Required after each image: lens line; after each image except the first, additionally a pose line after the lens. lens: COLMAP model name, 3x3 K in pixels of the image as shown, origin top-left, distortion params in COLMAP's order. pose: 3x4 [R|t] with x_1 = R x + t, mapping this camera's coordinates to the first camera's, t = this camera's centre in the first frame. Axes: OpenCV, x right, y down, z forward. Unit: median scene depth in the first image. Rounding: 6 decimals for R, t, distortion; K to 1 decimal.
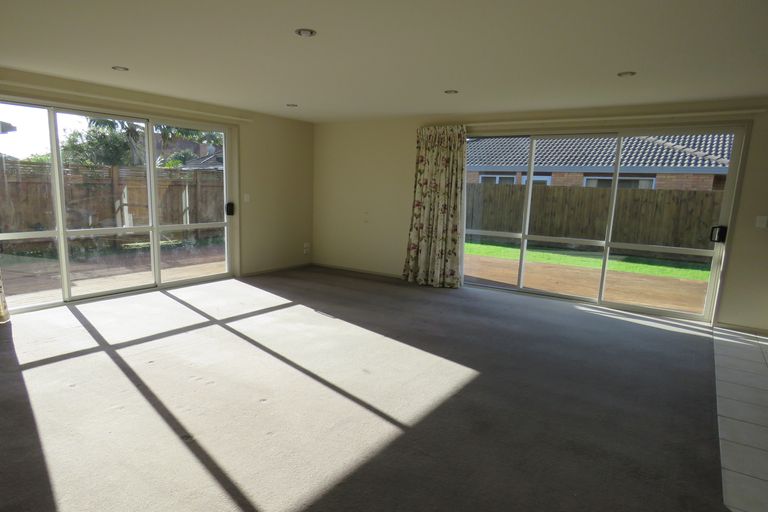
lens RADIAL K [[484.4, 0, 379.1], [0, 484.4, 278.5], [0, 0, 1]] dist [-0.002195, -0.001215]
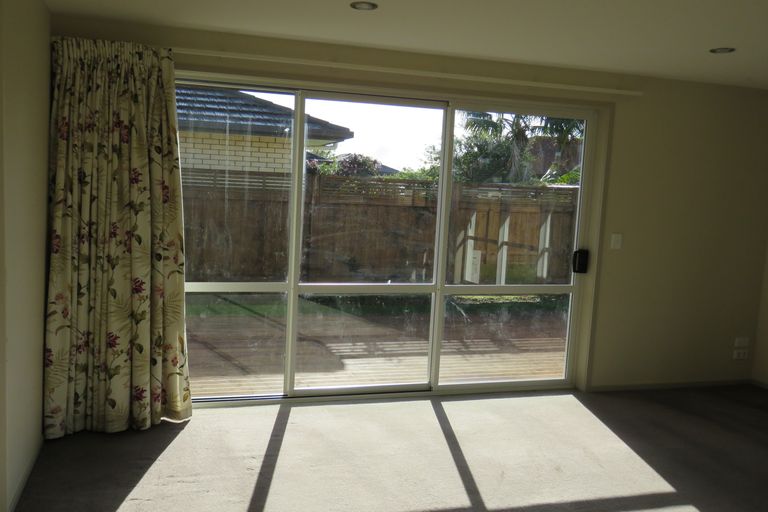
lens RADIAL K [[727.5, 0, 381.9], [0, 727.5, 281.3], [0, 0, 1]] dist [0.008165, 0.010437]
pose [[0.793022, 0.080624, -0.603835, 0.000636], [-0.136515, 0.989514, -0.047167, -0.055458], [0.593700, 0.119837, 0.795713, 0.245097]]
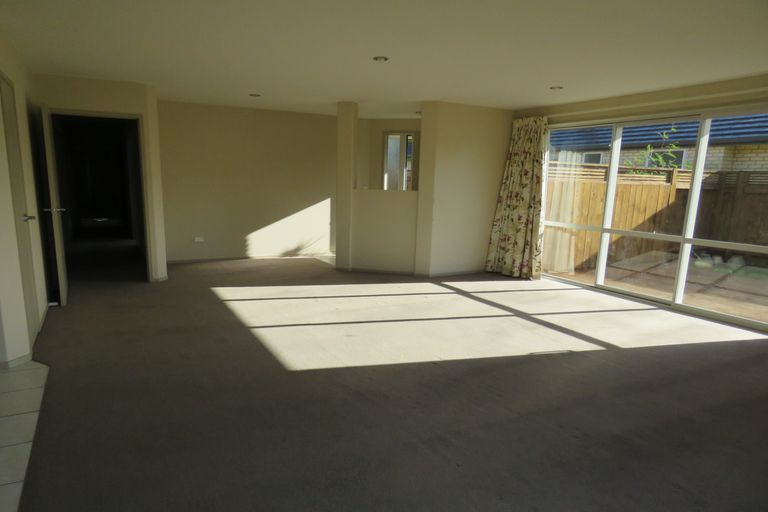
lens RADIAL K [[484.4, 0, 379.1], [0, 484.4, 278.5], [0, 0, 1]] dist [-0.002195, -0.001215]
pose [[-0.436826, 0.147529, -0.887366, 0.495048], [-0.205858, 0.943887, 0.258264, -0.131912], [0.875674, 0.295487, -0.381945, 0.769498]]
